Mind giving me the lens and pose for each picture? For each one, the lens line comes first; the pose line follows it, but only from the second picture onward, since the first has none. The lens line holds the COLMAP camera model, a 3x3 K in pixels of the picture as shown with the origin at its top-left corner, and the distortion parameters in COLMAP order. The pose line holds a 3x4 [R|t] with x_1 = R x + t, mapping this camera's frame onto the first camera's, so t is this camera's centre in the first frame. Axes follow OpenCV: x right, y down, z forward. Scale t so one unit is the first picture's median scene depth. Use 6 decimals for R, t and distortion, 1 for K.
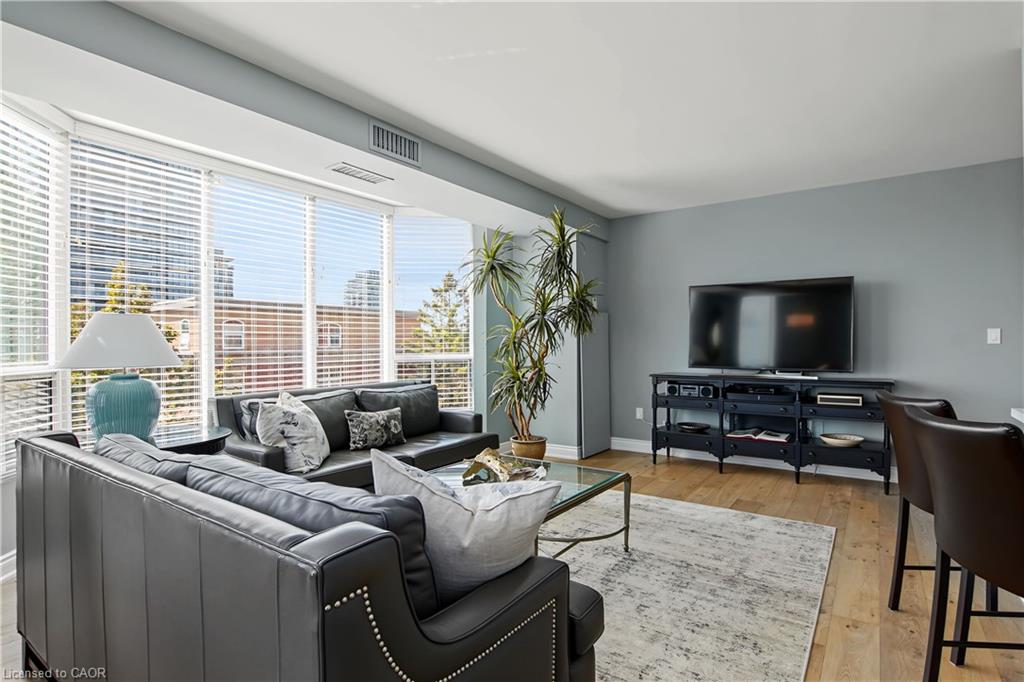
lens RADIAL K [[522.4, 0, 512.8], [0, 522.4, 345.4], [0, 0, 1]] dist [-0.025963, 0.002910]
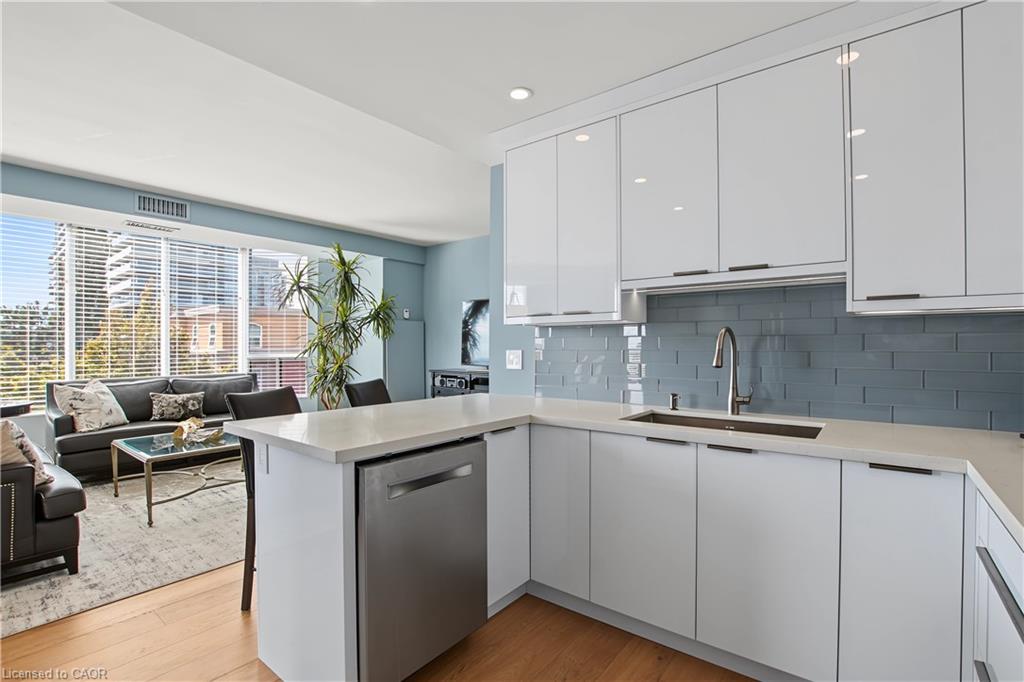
lens RADIAL K [[478.1, 0, 519.8], [0, 478.1, 348.1], [0, 0, 1]] dist [-0.030705, 0.004009]
pose [[0.998885, 0.003157, -0.047096, 0.606423], [-0.002971, 0.999987, 0.004028, -0.003975], [0.047108, -0.003883, 0.998882, -0.185832]]
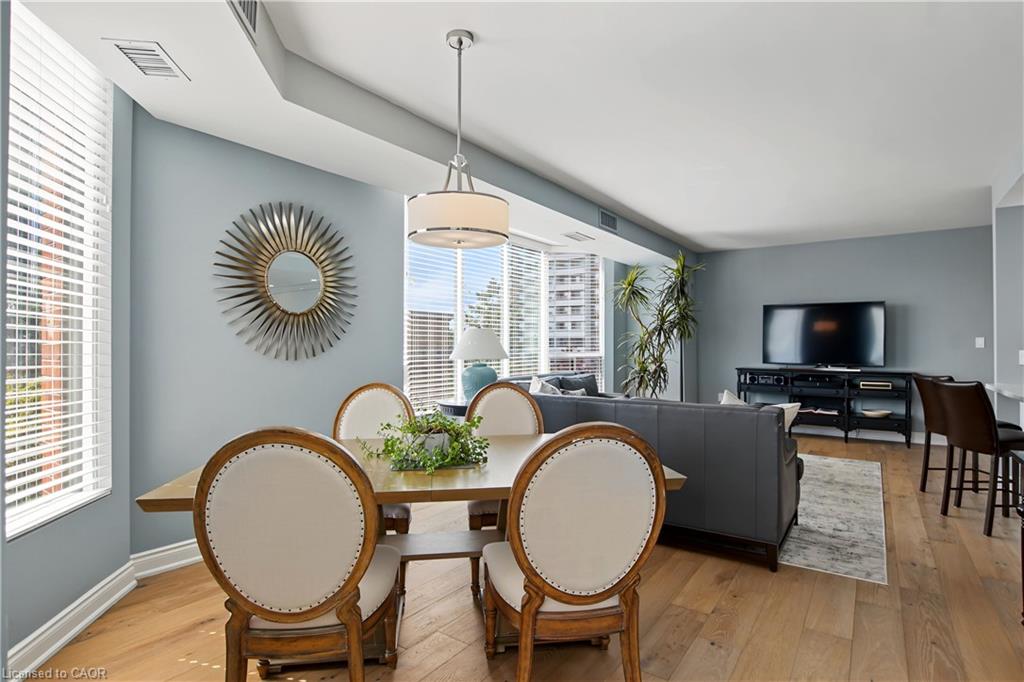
lens RADIAL K [[522.4, 0, 509.5], [0, 522.4, 341.6], [0, 0, 1]] dist [-0.025963, 0.002910]
pose [[0.999978, 0.006498, 0.001434, -0.387170], [-0.006491, 0.999965, -0.005304, -0.004479], [-0.001468, 0.005294, 0.999985, -0.438149]]
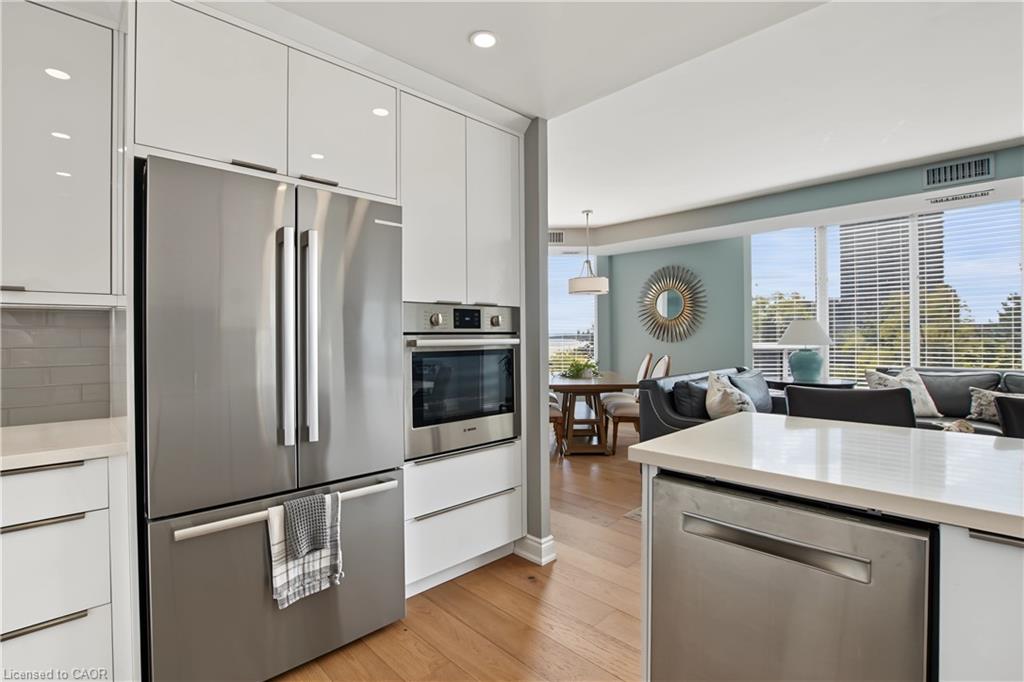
lens RADIAL K [[478.1, 0, 515.1], [0, 478.1, 337.6], [0, 0, 1]] dist [-0.030705, 0.004009]
pose [[-0.187081, 0.005268, -0.982330, 0.784840], [0.009051, 0.999952, 0.003638, -0.004694], [0.982303, -0.008210, -0.187120, 0.122645]]
